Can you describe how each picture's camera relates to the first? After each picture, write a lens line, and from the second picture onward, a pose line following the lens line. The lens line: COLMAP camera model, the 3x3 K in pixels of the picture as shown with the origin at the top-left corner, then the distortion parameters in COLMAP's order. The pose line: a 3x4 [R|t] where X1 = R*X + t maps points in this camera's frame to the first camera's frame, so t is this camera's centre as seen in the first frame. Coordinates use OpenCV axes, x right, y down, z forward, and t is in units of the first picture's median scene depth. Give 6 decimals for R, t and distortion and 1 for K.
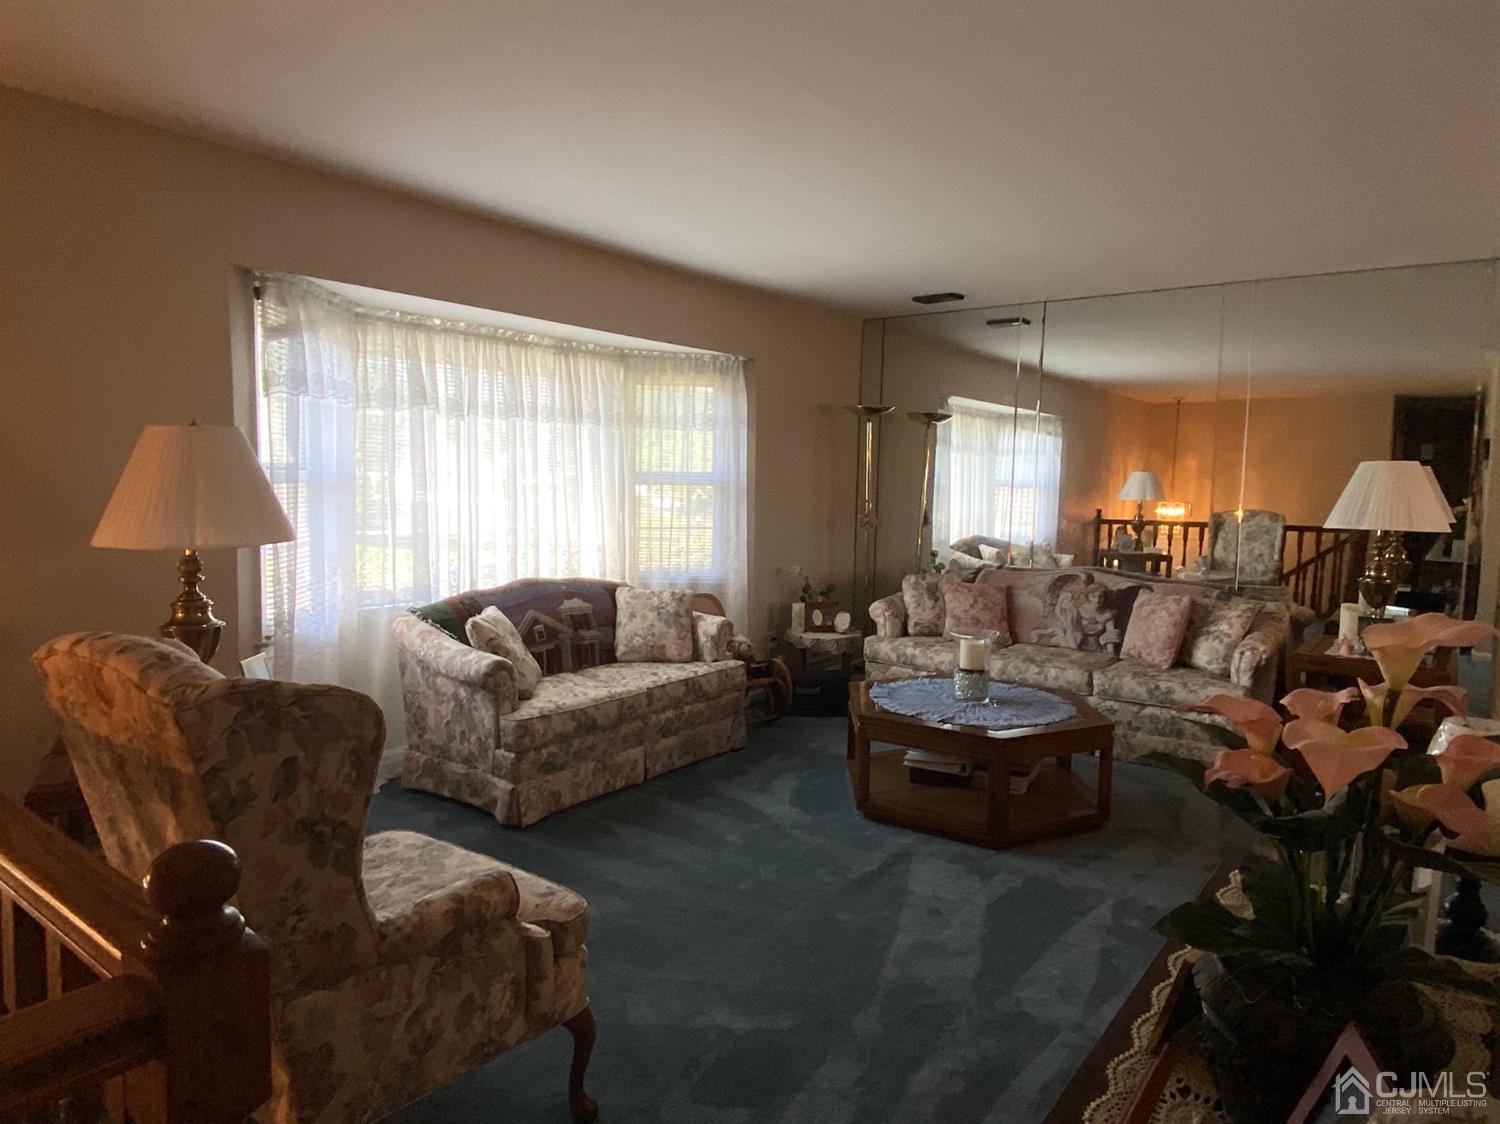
lens RADIAL K [[931.9, 0, 756.1], [0, 931.9, 550.9], [0, 0, 1]] dist [0.067431, -0.074052]
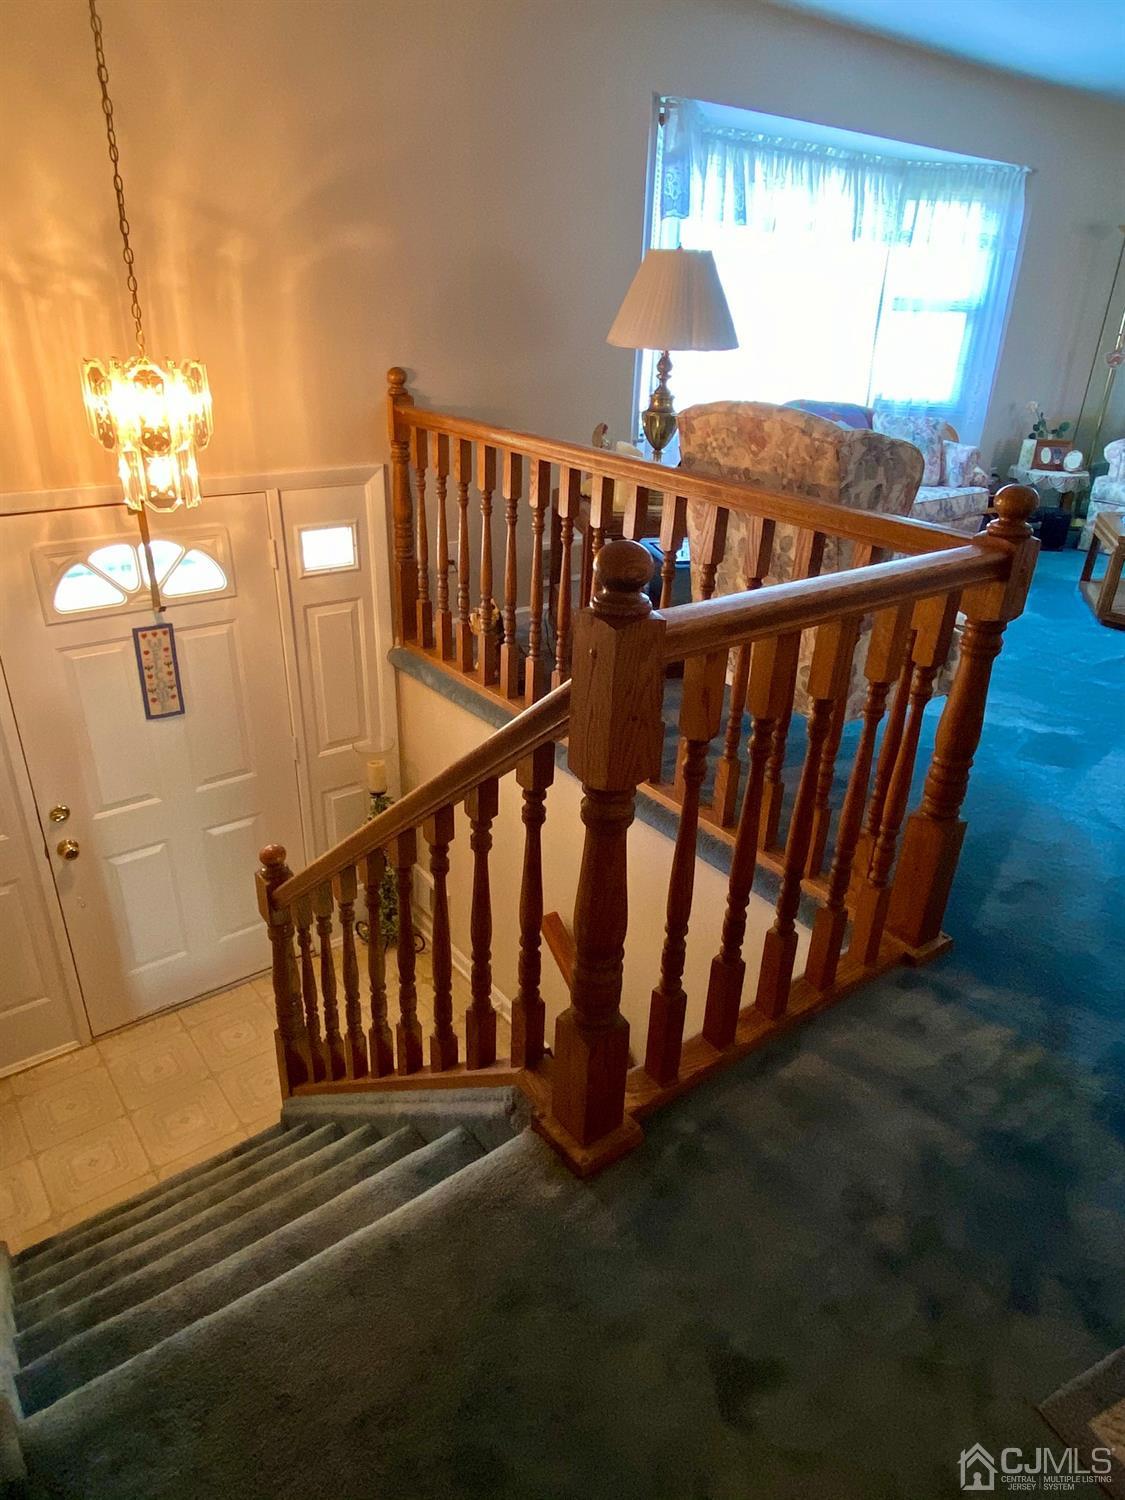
lens RADIAL K [[931.9, 0, 582.2], [0, 931.9, 751.1], [0, 0, 1]] dist [0.067431, -0.074052]
pose [[0.963292, 0.132290, -0.233598, -0.174074], [-0.041188, 0.932682, 0.358341, 0.027821], [0.265277, -0.335566, 0.903894, -0.240977]]
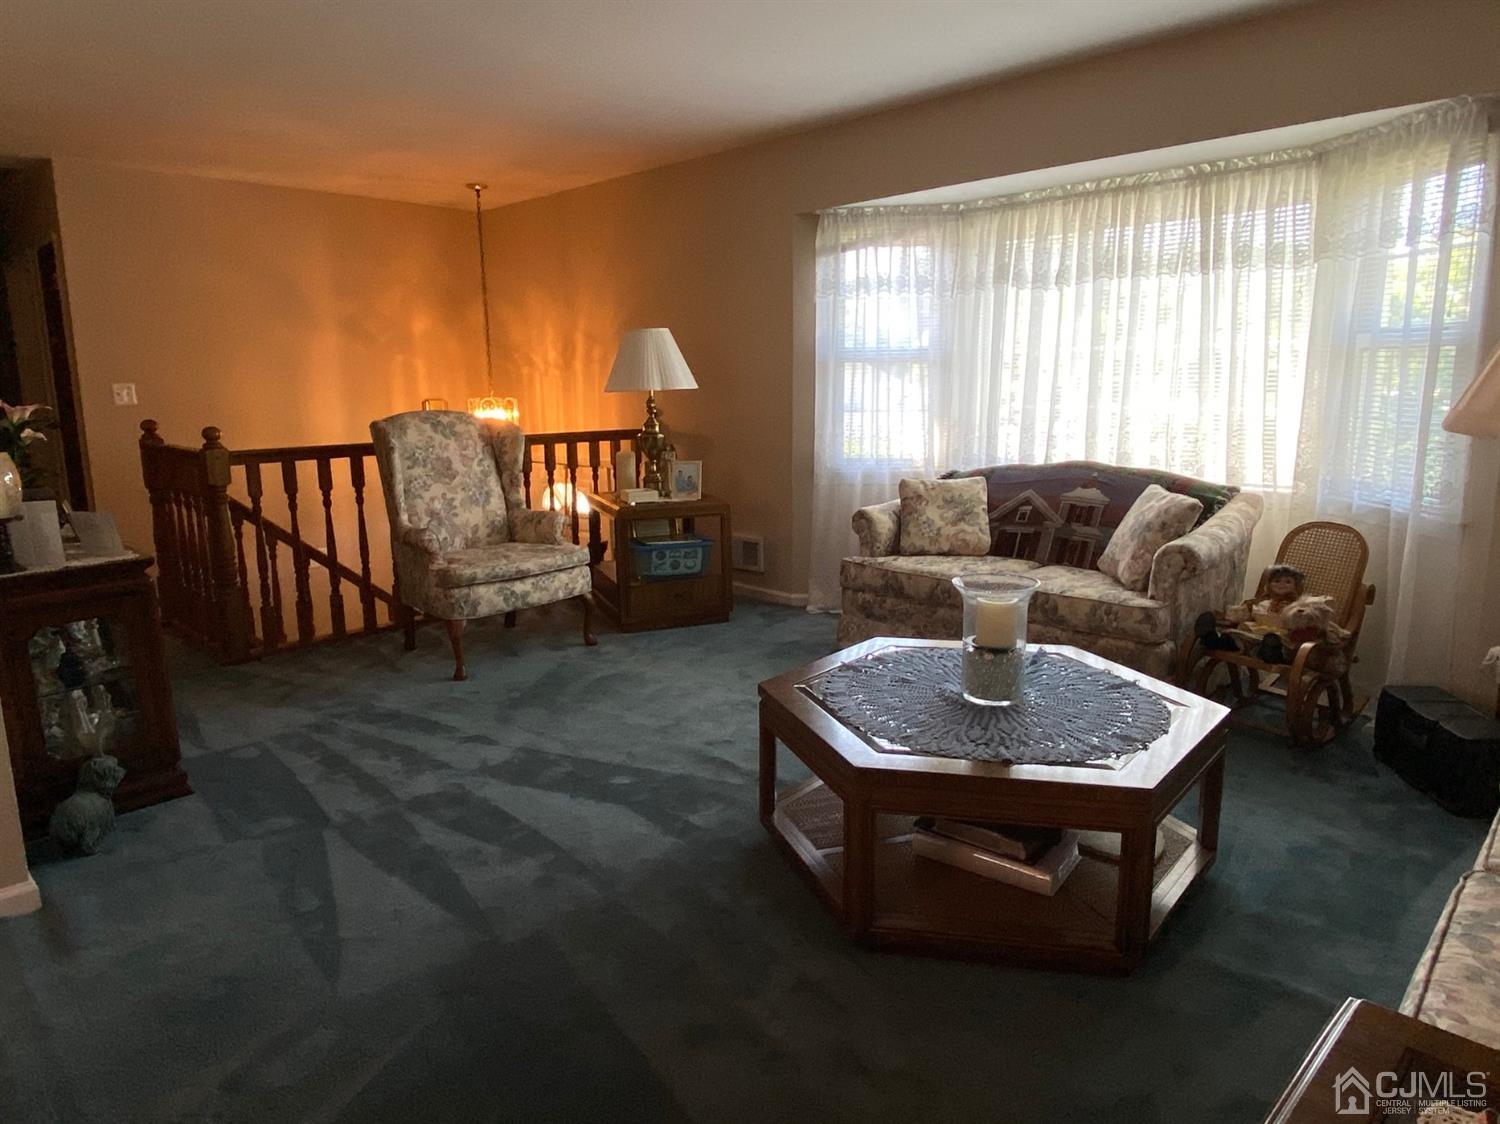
lens RADIAL K [[931.9, 0, 756.1], [0, 931.9, 550.9], [0, 0, 1]] dist [0.067431, -0.074052]
pose [[-0.134601, 0.158906, -0.978075, 0.693667], [-0.074276, 0.982663, 0.169873, -0.015904], [0.988112, 0.095512, -0.120464, 0.794374]]
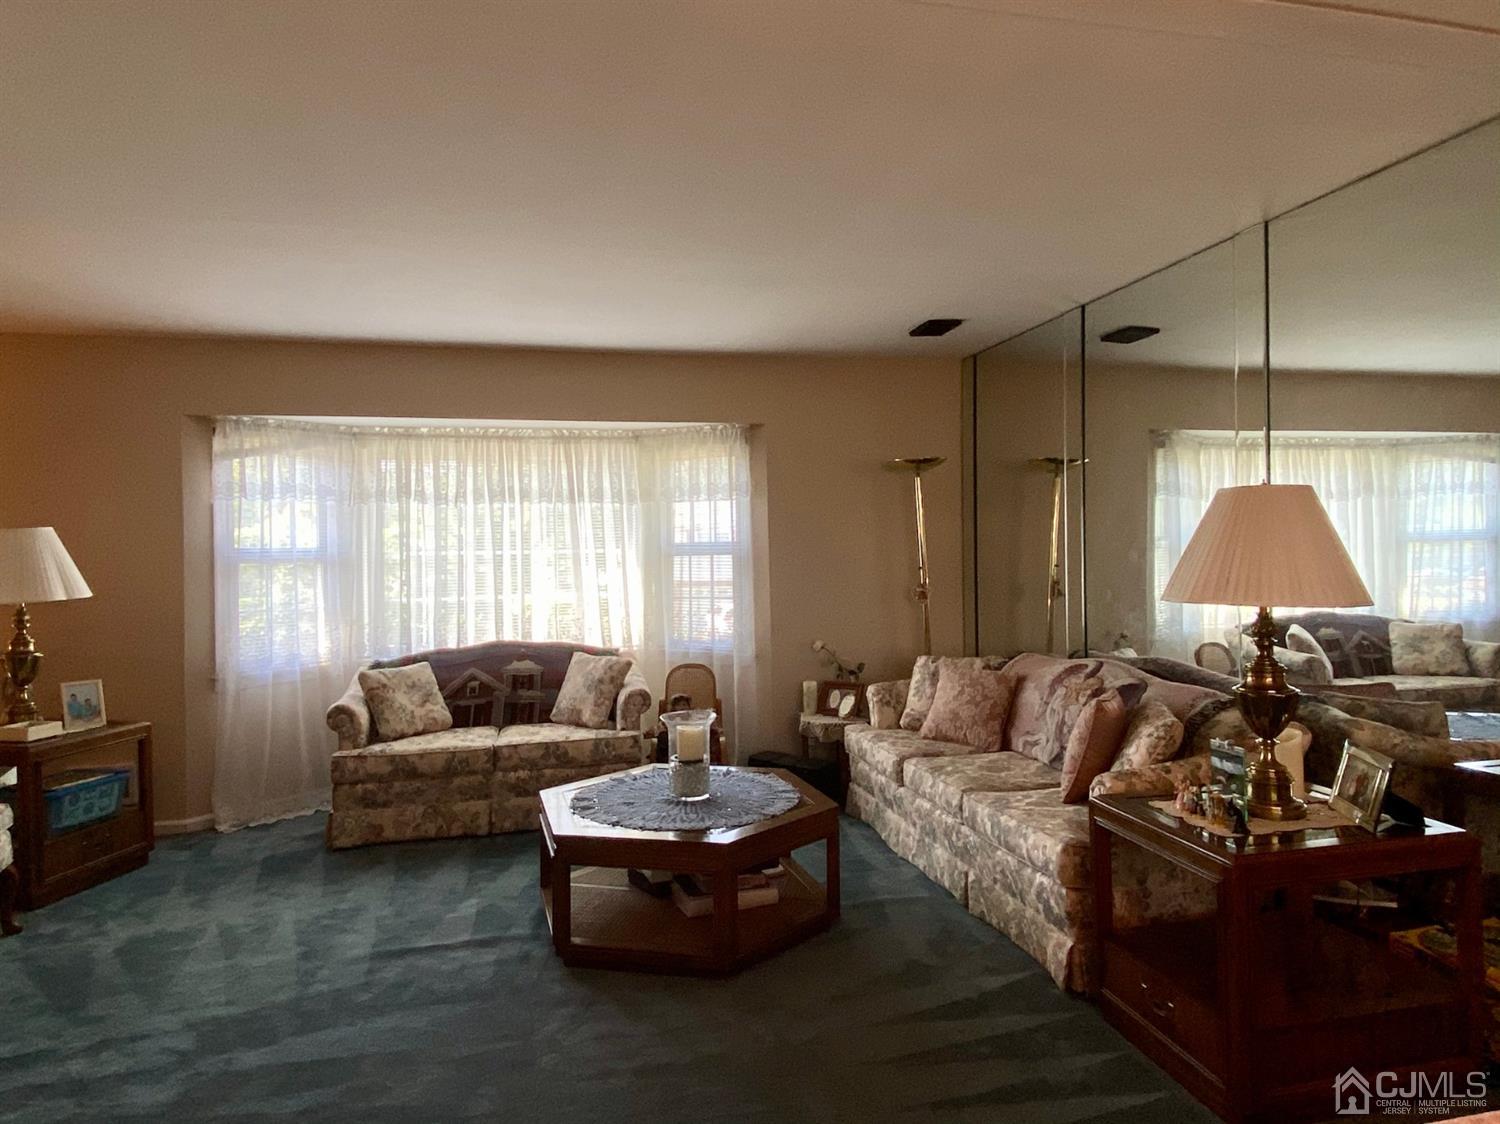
lens RADIAL K [[931.9, 0, 756.1], [0, 931.9, 550.9], [0, 0, 1]] dist [0.067431, -0.074052]
pose [[0.764829, -0.028638, -0.643597, 0.723155], [-0.022899, 0.997172, -0.071584, -0.005479], [0.643826, 0.069487, 0.762010, 0.317414]]
